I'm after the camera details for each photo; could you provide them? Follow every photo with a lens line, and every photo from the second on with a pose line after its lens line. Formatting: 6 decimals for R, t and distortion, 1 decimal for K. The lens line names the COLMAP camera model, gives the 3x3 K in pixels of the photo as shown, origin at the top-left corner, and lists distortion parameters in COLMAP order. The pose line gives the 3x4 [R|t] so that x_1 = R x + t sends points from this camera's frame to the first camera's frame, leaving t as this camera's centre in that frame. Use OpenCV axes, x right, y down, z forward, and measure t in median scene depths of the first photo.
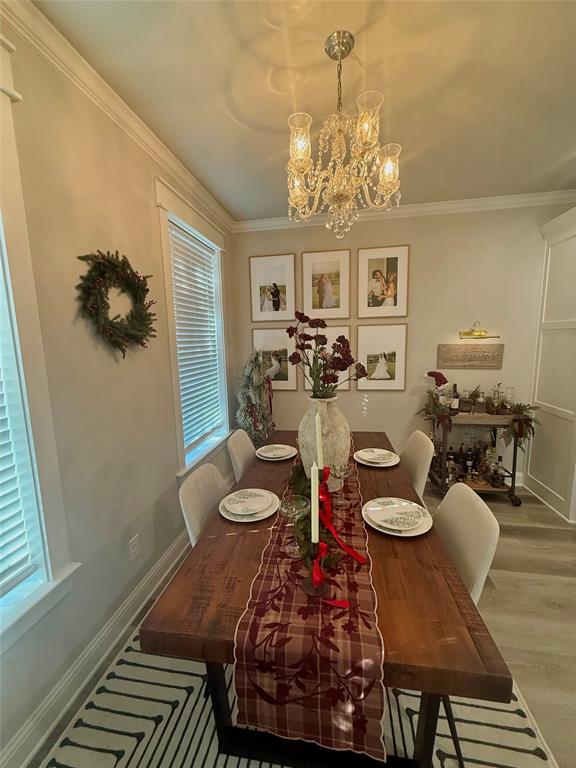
lens RADIAL K [[305.4, 0, 287.7], [0, 305.4, 380.6], [0, 0, 1]] dist [0.001022, -0.000150]
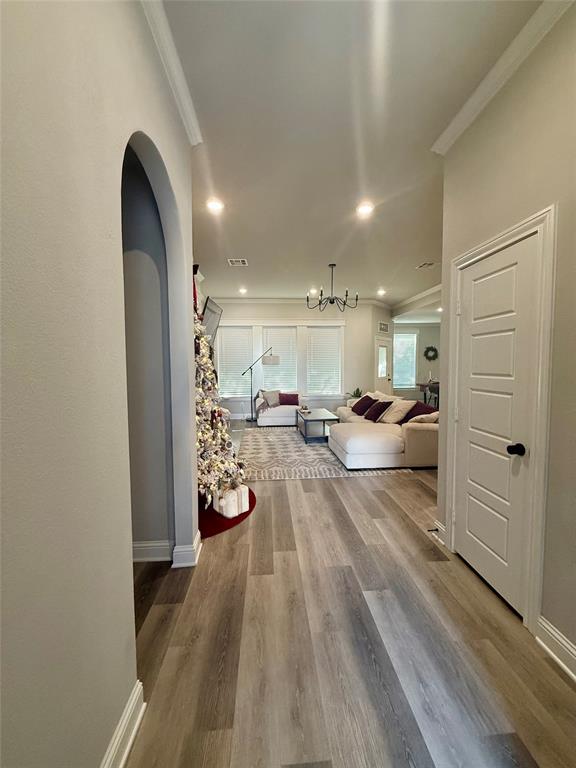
lens RADIAL K [[305.4, 0, 287.2], [0, 305.4, 381.7], [0, 0, 1]] dist [0.001022, -0.000150]
pose [[0.234385, 0.078418, -0.968976, 2.667107], [-0.130816, 0.990220, 0.048494, 0.224428], [0.963302, 0.115391, 0.242351, -1.814103]]
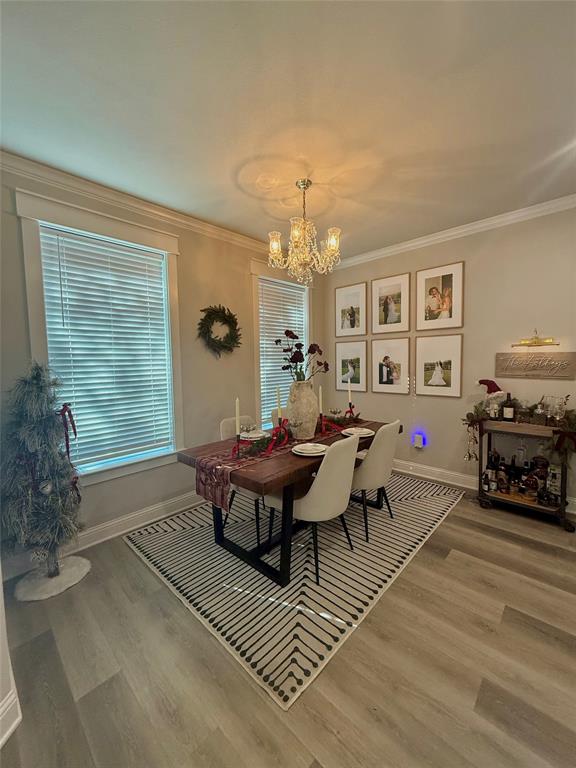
lens RADIAL K [[305.4, 0, 287.4], [0, 305.4, 380.6], [0, 0, 1]] dist [0.001022, -0.000150]
pose [[0.831910, 0.044743, -0.553104, 0.488862], [-0.075253, 0.996633, -0.032564, 0.056021], [0.549784, 0.068714, 0.832476, -0.204551]]
